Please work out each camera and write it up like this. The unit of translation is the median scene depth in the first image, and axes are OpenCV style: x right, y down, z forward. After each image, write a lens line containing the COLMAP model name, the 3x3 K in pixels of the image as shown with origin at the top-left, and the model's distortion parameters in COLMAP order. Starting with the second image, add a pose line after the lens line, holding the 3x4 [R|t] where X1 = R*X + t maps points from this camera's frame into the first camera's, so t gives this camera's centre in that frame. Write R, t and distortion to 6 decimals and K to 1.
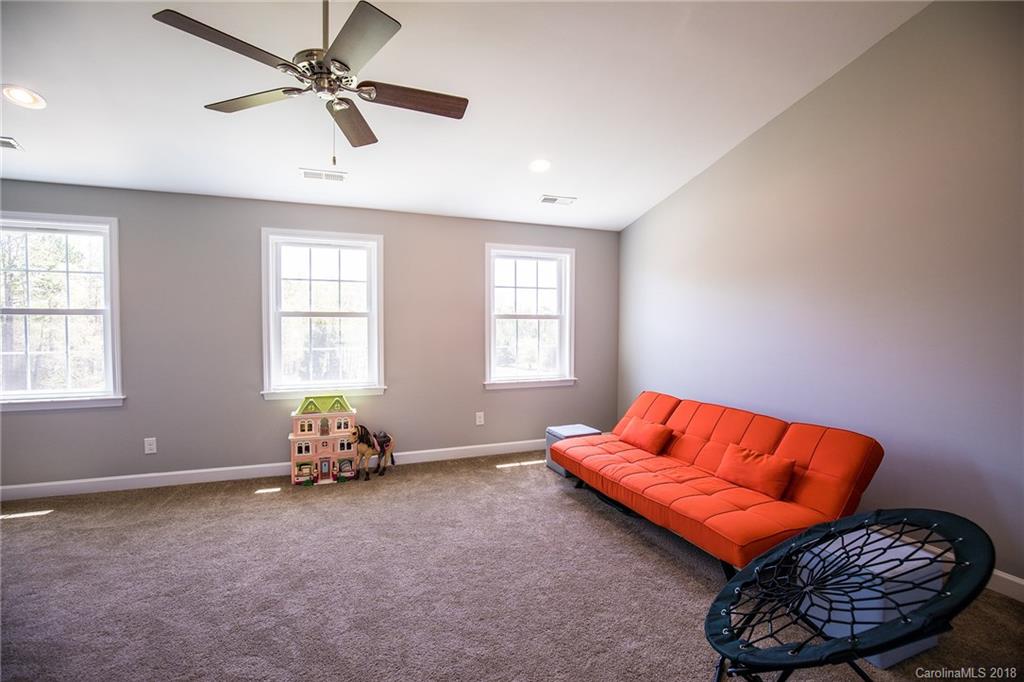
lens RADIAL K [[466.3, 0, 515.0], [0, 466.3, 340.3], [0, 0, 1]] dist [-0.019306, 0.000368]
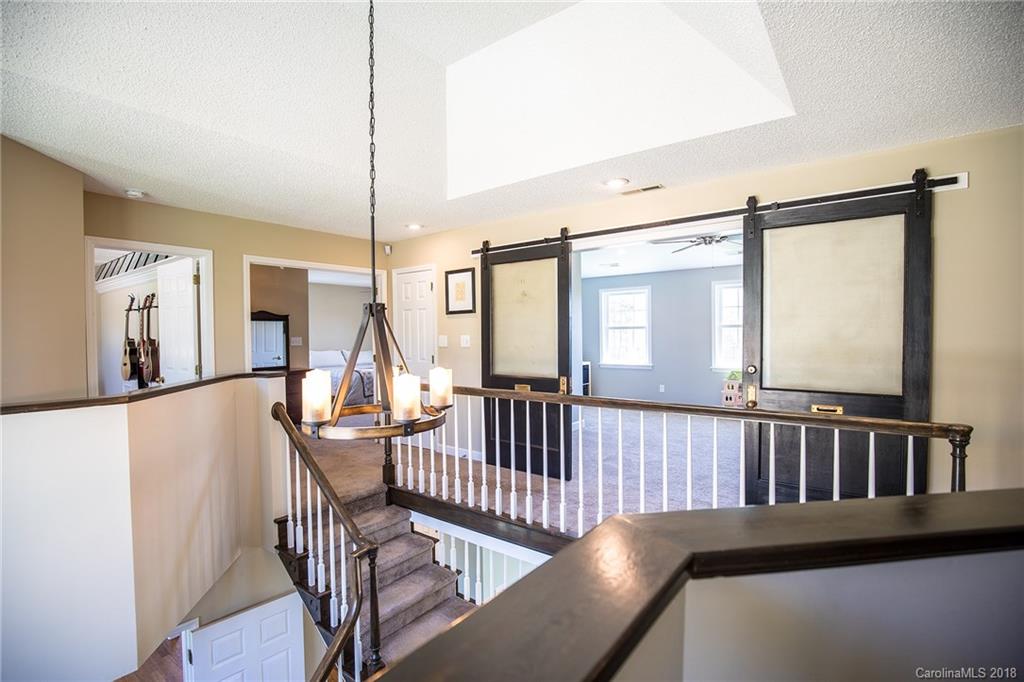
lens RADIAL K [[466.3, 0, 512.8], [0, 466.3, 344.3], [0, 0, 1]] dist [-0.019306, 0.000368]
pose [[0.528132, 0.012257, -0.849074, 0.669893], [-0.013664, 0.999889, 0.005935, 0.017356], [0.849052, 0.008468, 0.528241, -0.728229]]
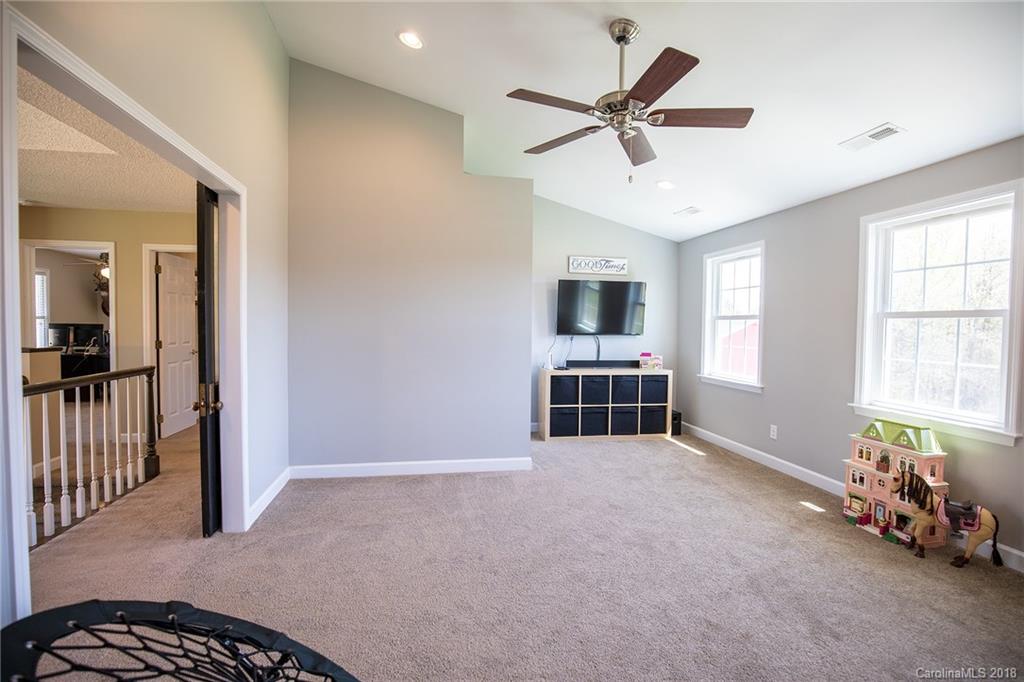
lens RADIAL K [[466.3, 0, 512.6], [0, 466.3, 343.2], [0, 0, 1]] dist [-0.019306, 0.000368]
pose [[-0.168799, 0.035249, -0.985020, 0.442029], [-0.044904, 0.998048, 0.043410, -0.013794], [0.984627, 0.051559, -0.166887, 0.521548]]
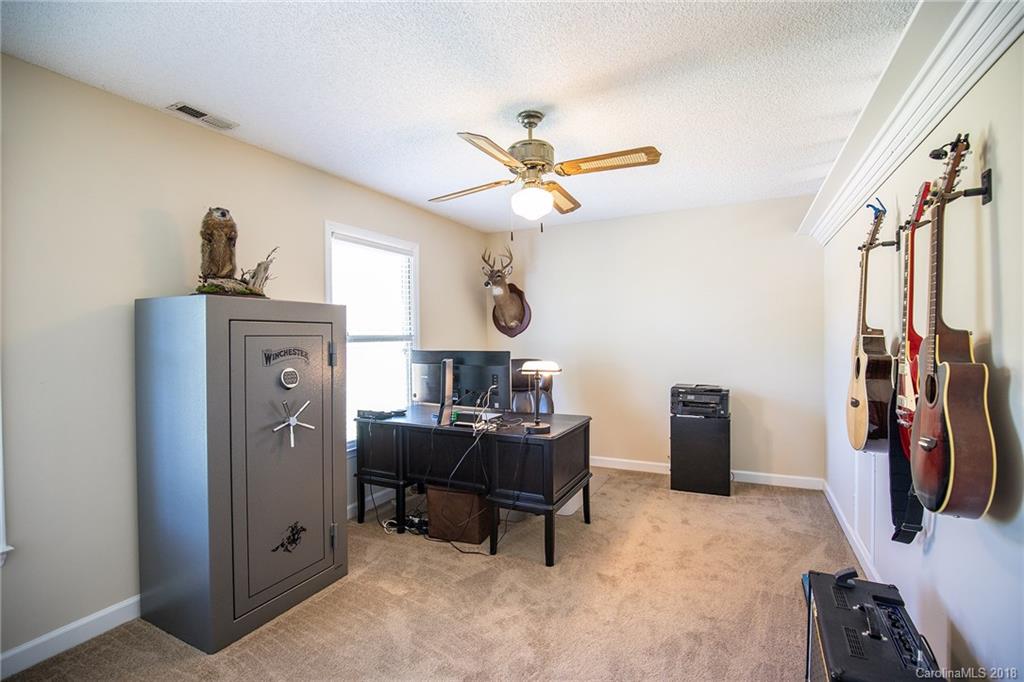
lens RADIAL K [[466.3, 0, 509.3], [0, 466.3, 338.6], [0, 0, 1]] dist [-0.019306, 0.000368]
pose [[-0.733071, 0.012201, -0.680043, -0.616394], [-0.007048, 0.999649, 0.025533, 0.024839], [0.680116, 0.023510, -0.732728, -0.892679]]
